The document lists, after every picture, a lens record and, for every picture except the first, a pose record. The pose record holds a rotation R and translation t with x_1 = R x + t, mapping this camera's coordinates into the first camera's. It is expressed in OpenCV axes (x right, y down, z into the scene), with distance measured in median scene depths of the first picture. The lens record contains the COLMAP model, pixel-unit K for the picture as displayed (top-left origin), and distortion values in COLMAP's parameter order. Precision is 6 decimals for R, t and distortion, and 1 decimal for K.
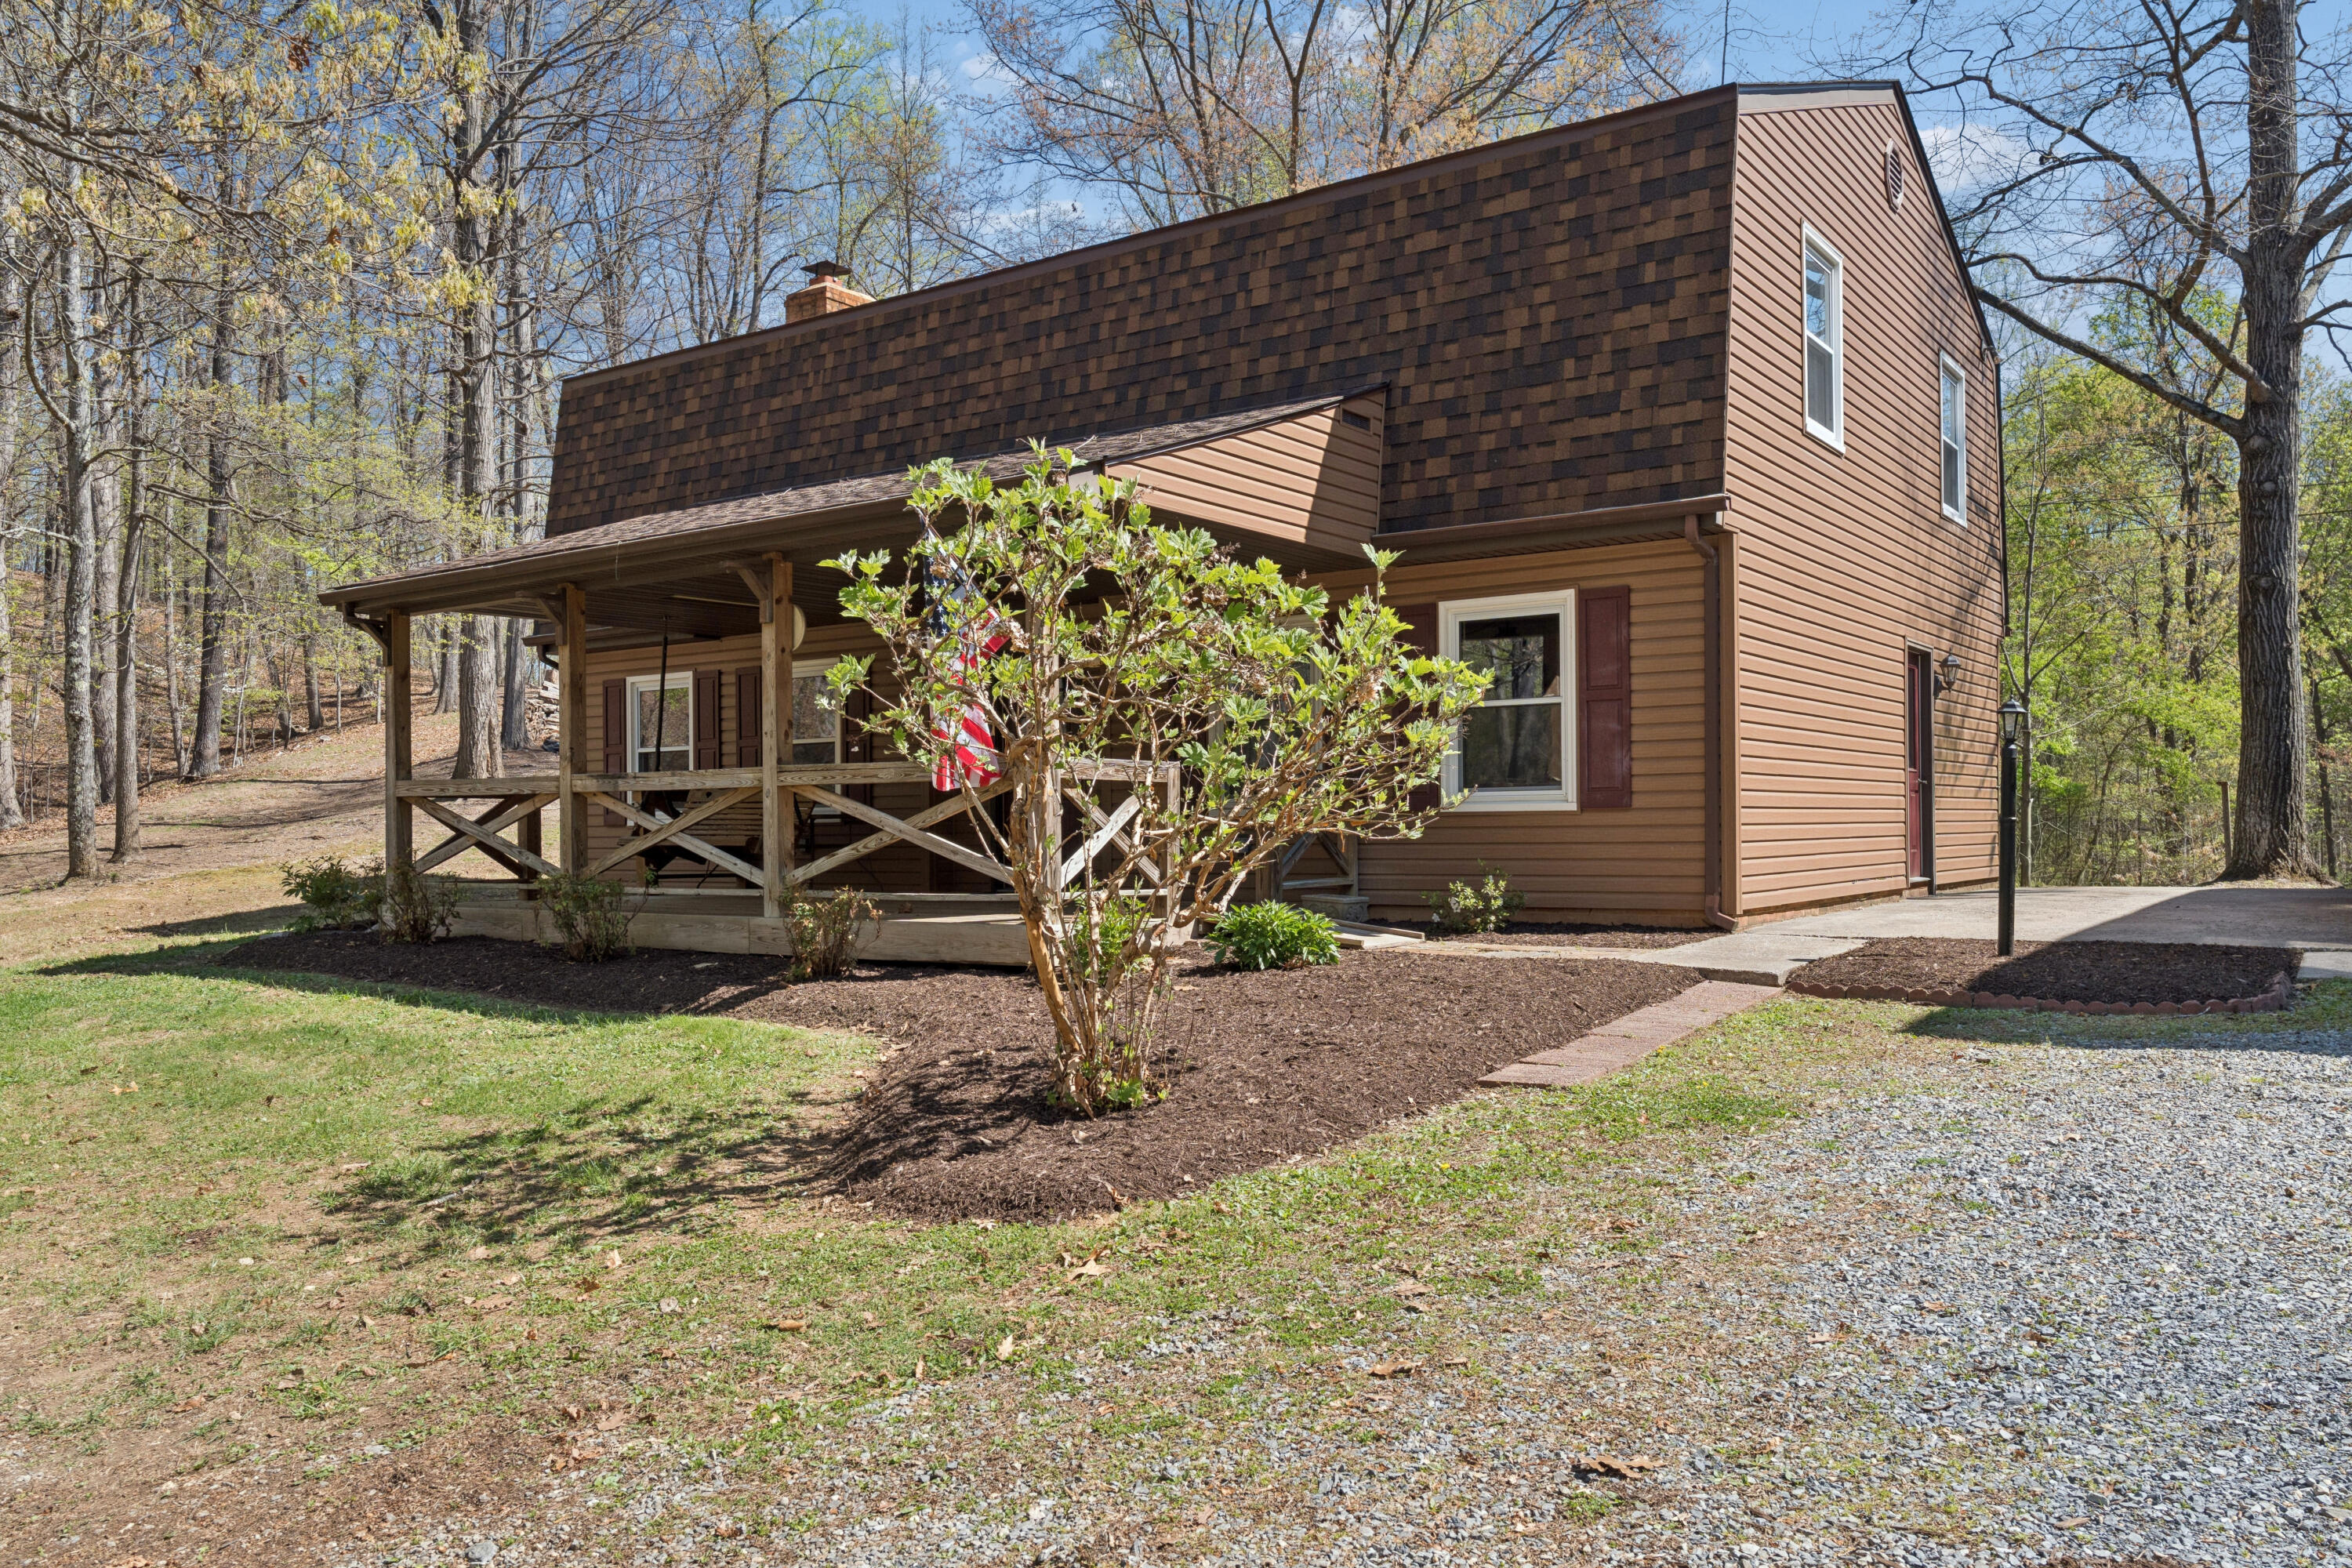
lens RADIAL K [[1748.1, 0, 1193.5], [0, 1748.1, 844.8], [0, 0, 1]] dist [-0.024921, 0.021041]
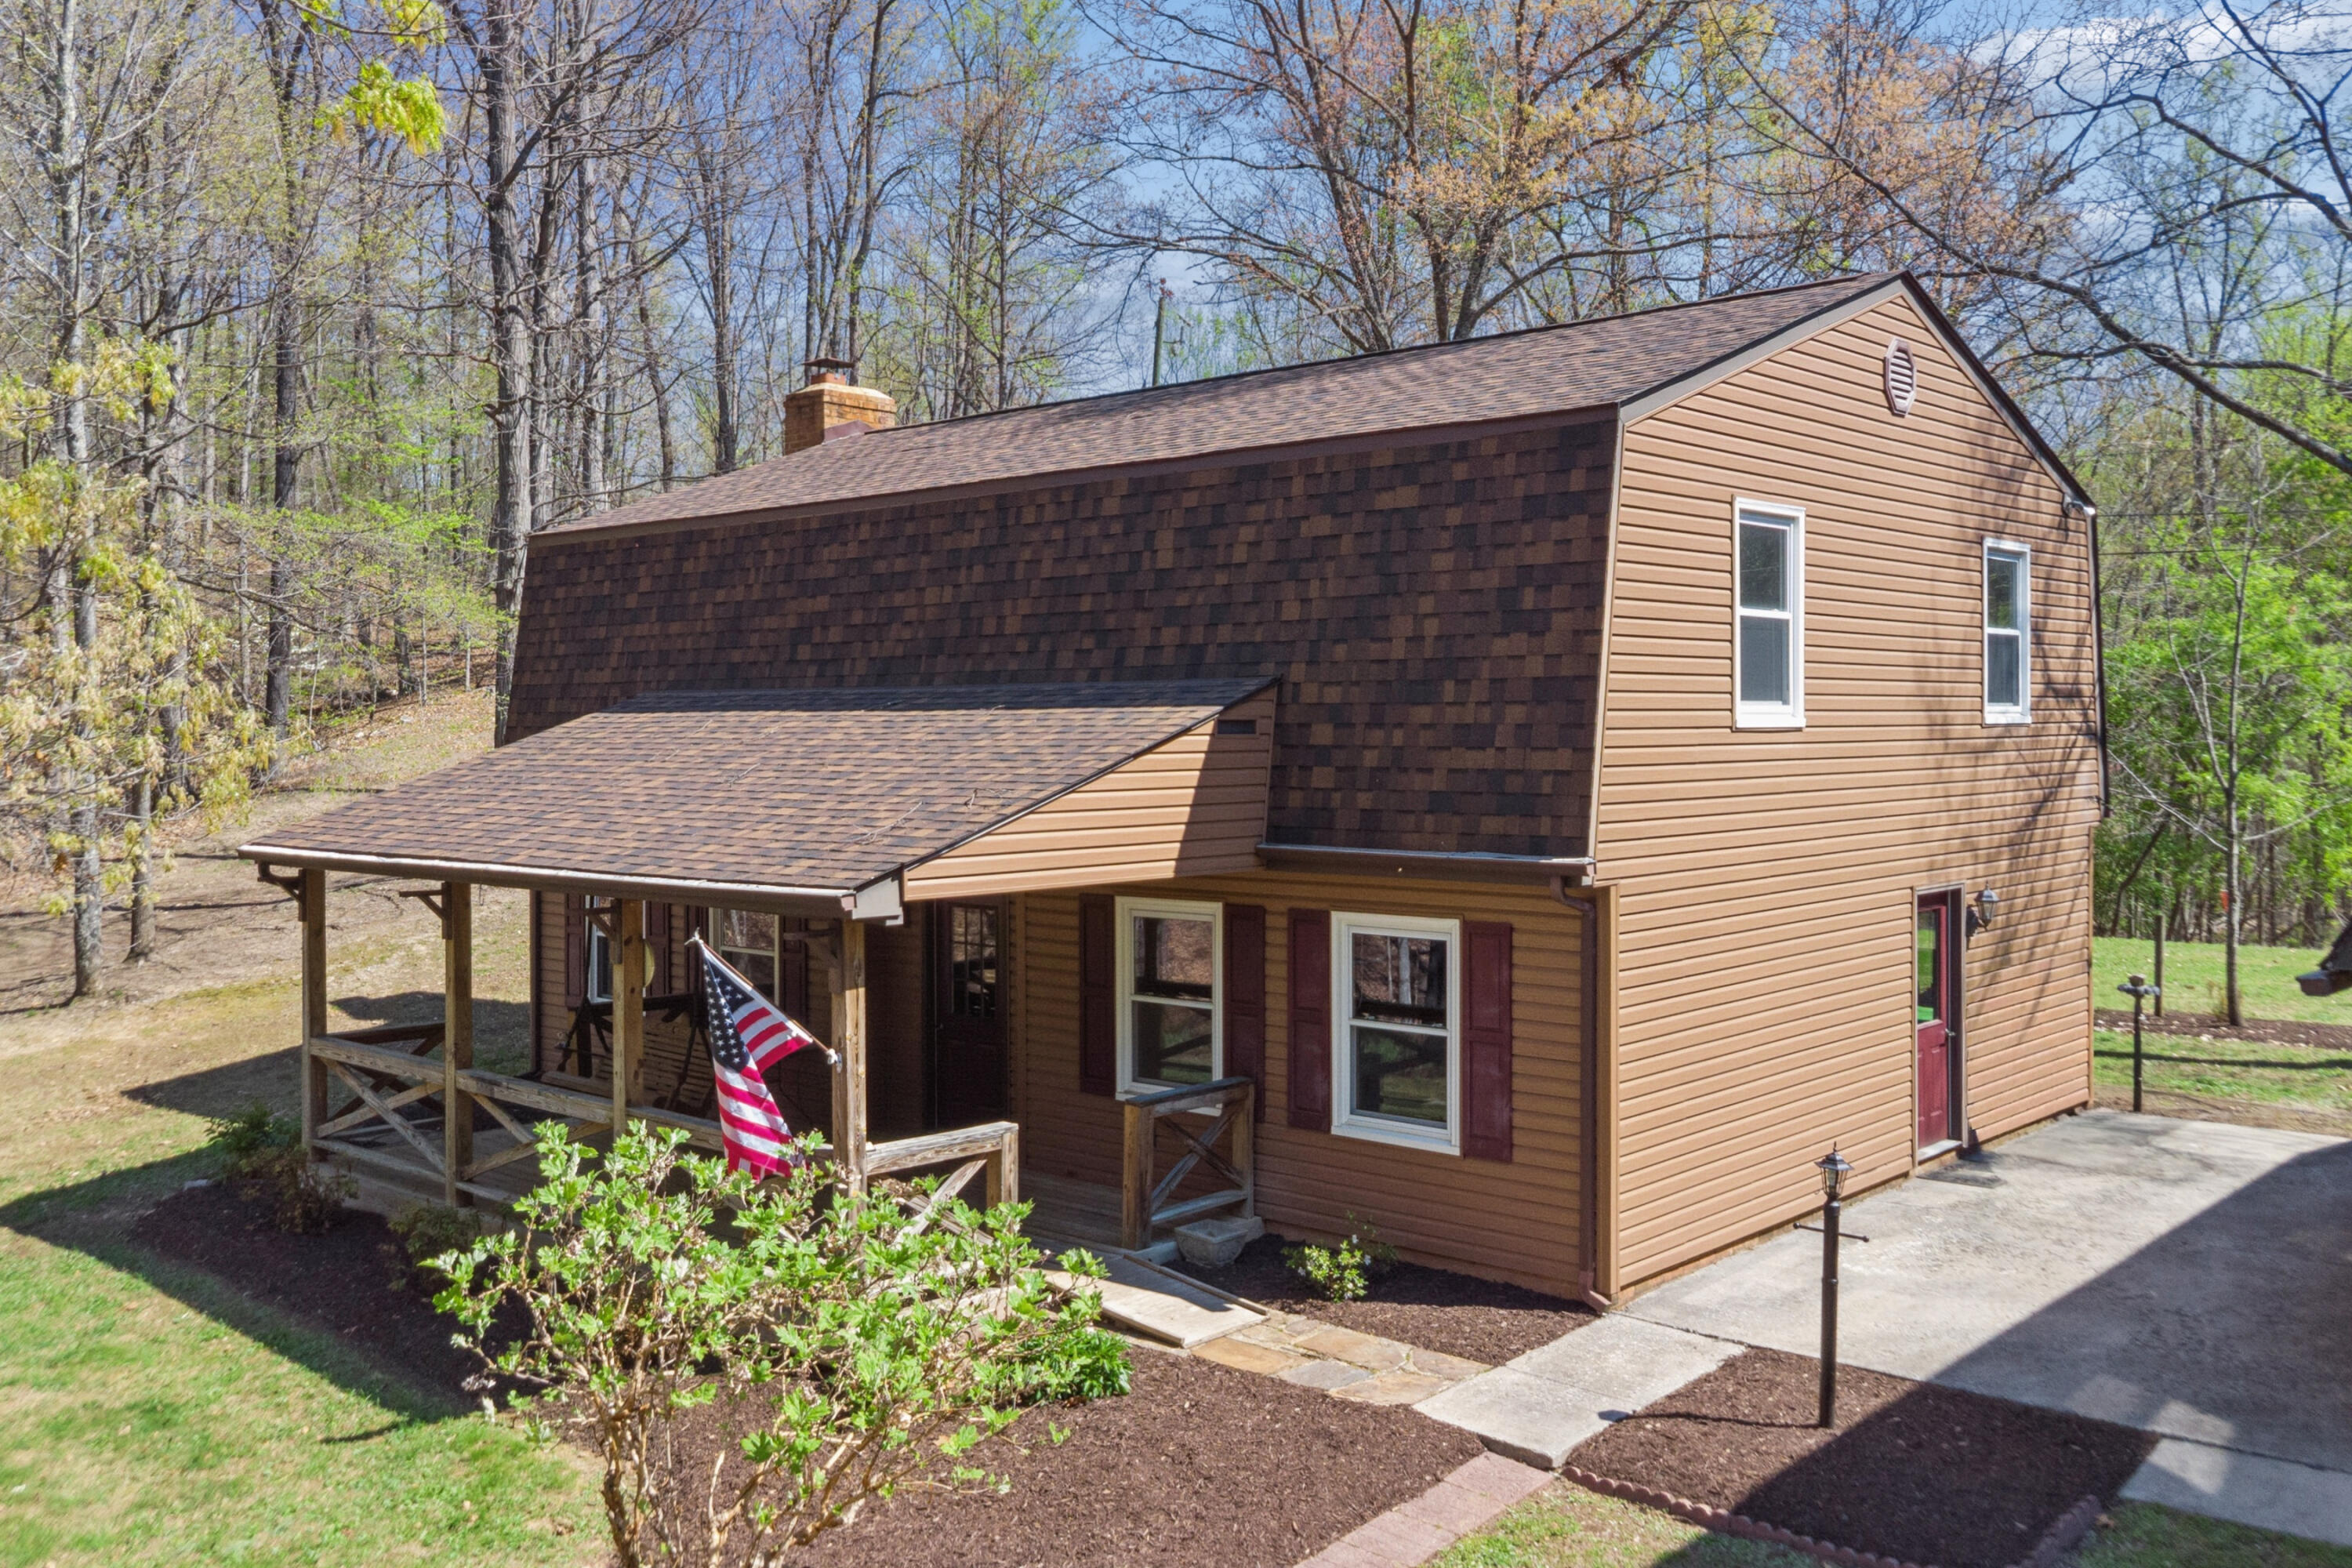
lens RADIAL K [[2022.4, 0, 1178.6], [0, 2022.4, 752.8], [0, 0, 1]] dist [-0.014853, 0.029858]
pose [[0.992295, 0.007142, -0.123689, 0.203808], [-0.005903, 0.999929, 0.010386, -0.248120], [0.123755, -0.009576, 0.992267, -0.095303]]
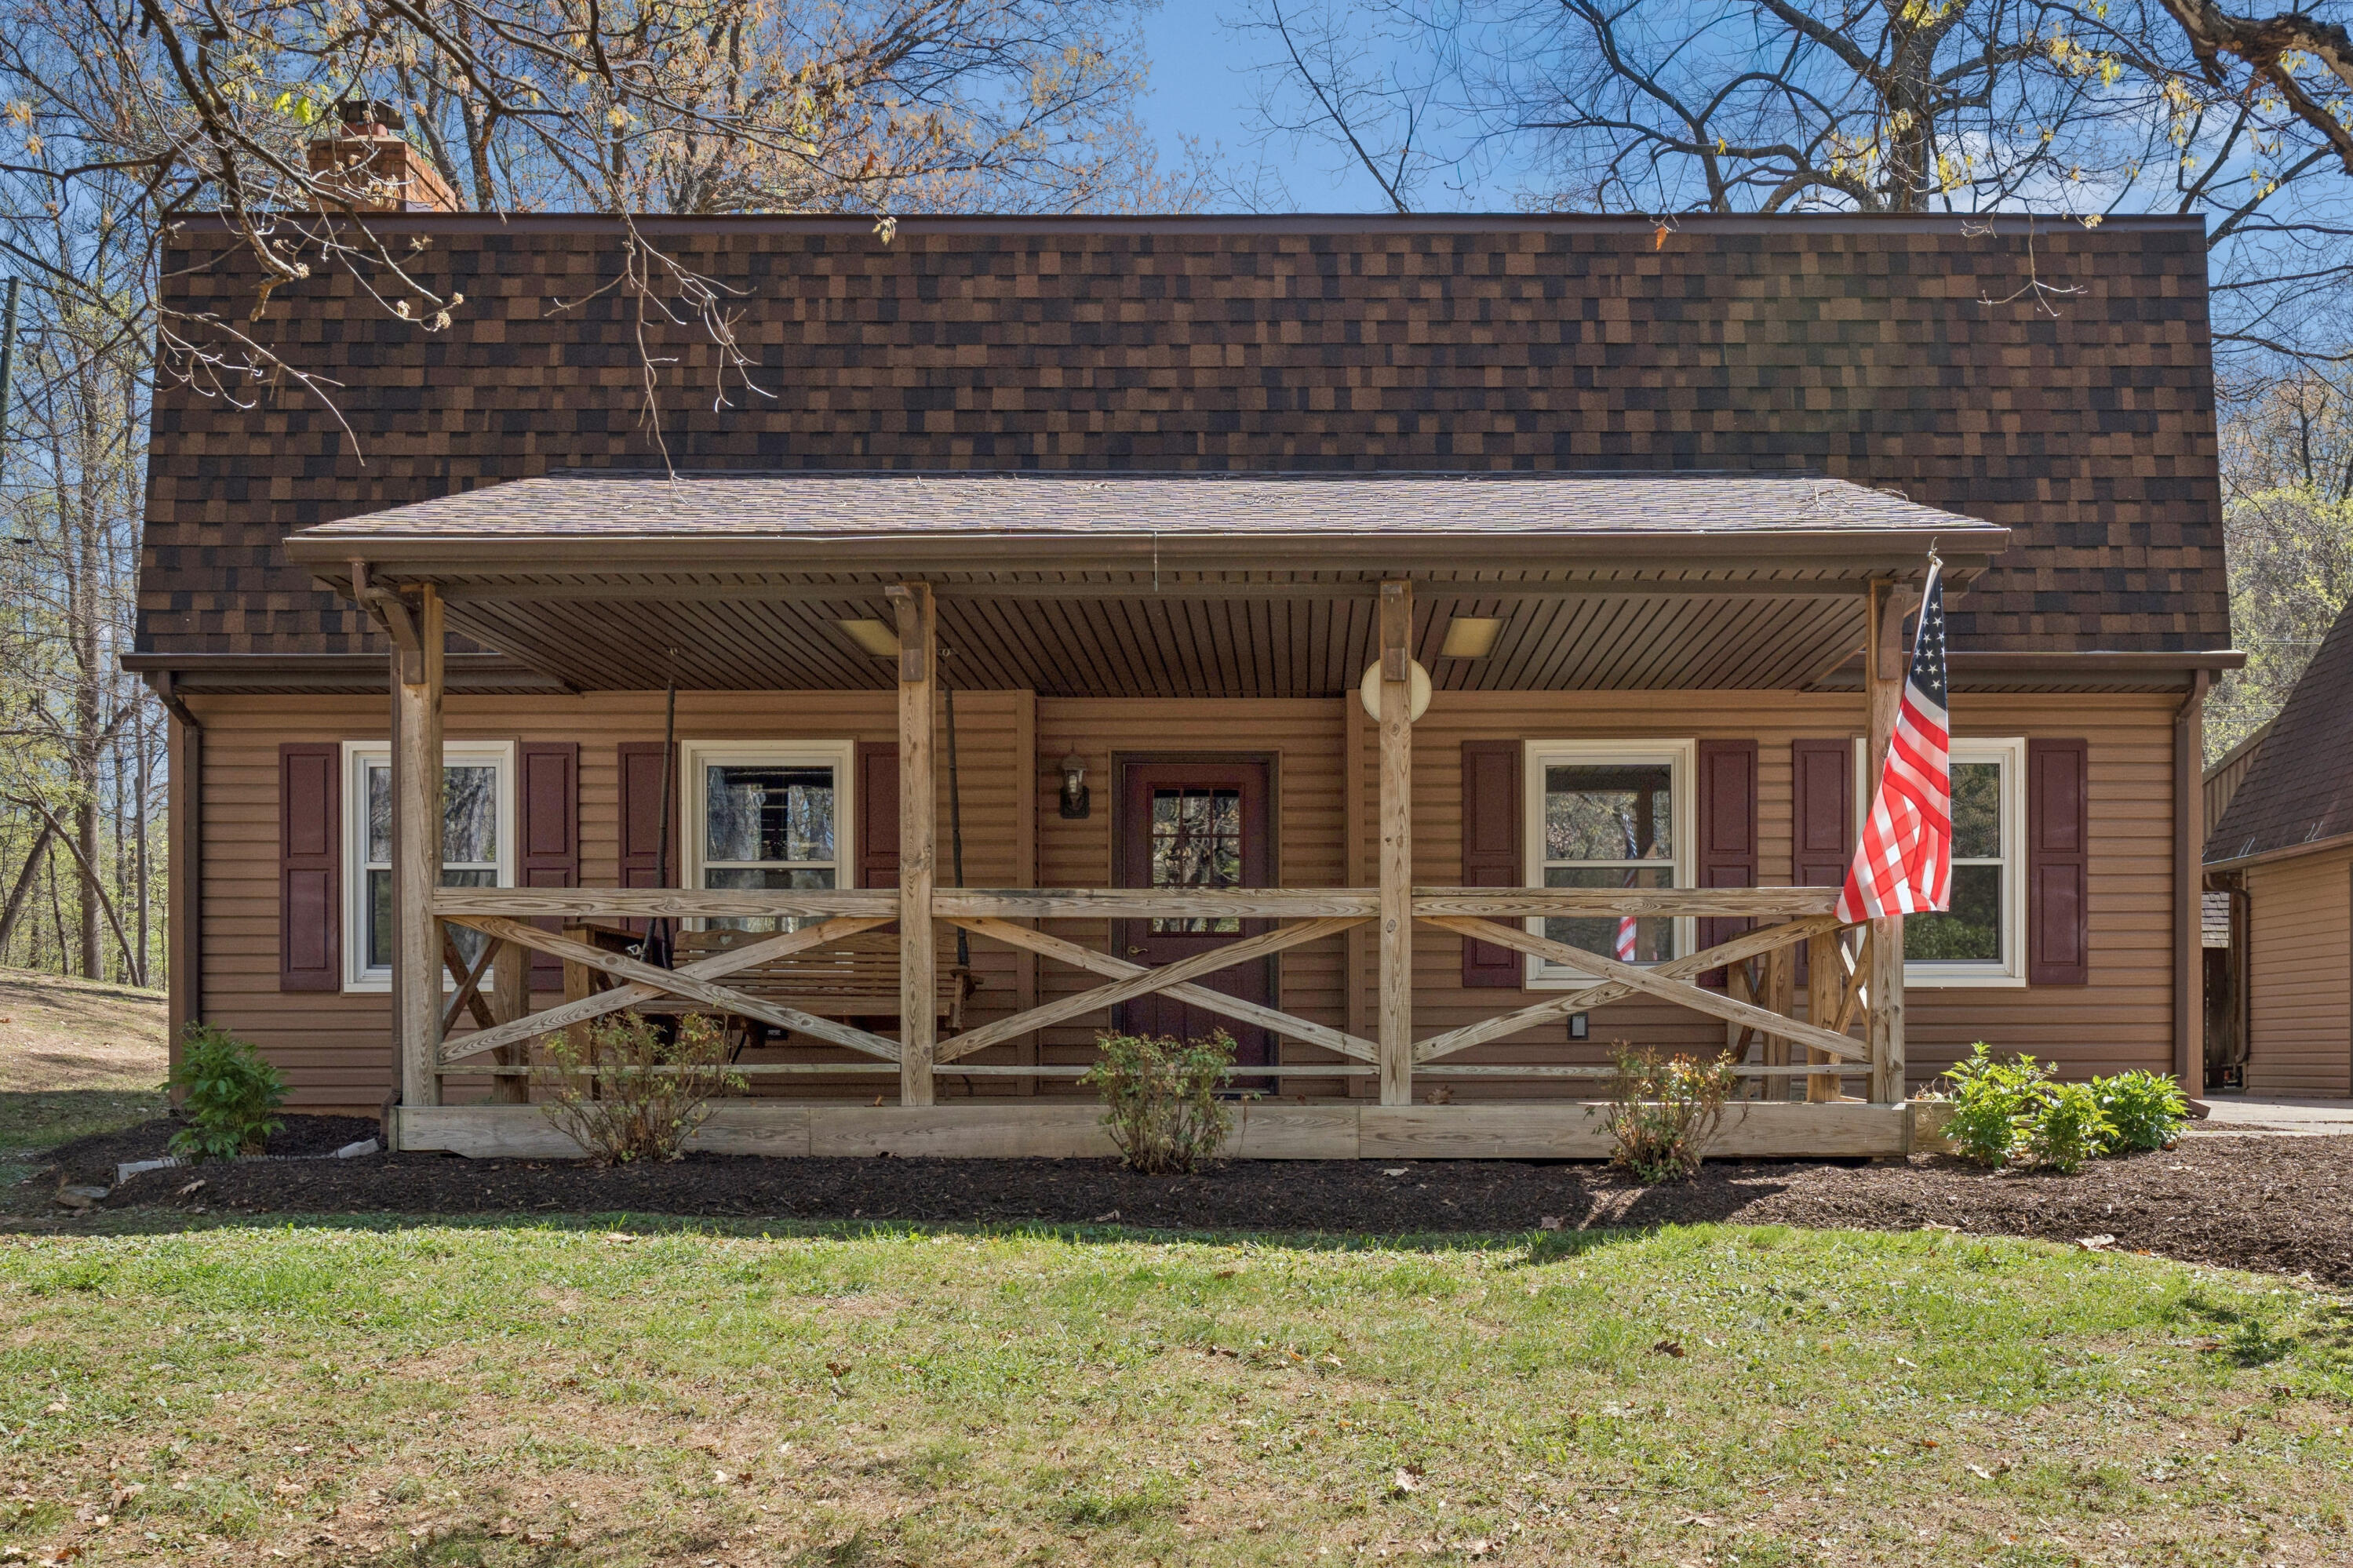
lens RADIAL K [[2263.5, 0, 1329.8], [0, 2263.5, 1082.2], [0, 0, 1]] dist [-0.007947, 0.000000]
pose [[0.814125, 0.002432, 0.580685, -0.743950], [-0.000504, 0.999994, -0.003482, 0.033552], [-0.580690, 0.002542, 0.814121, 0.269551]]
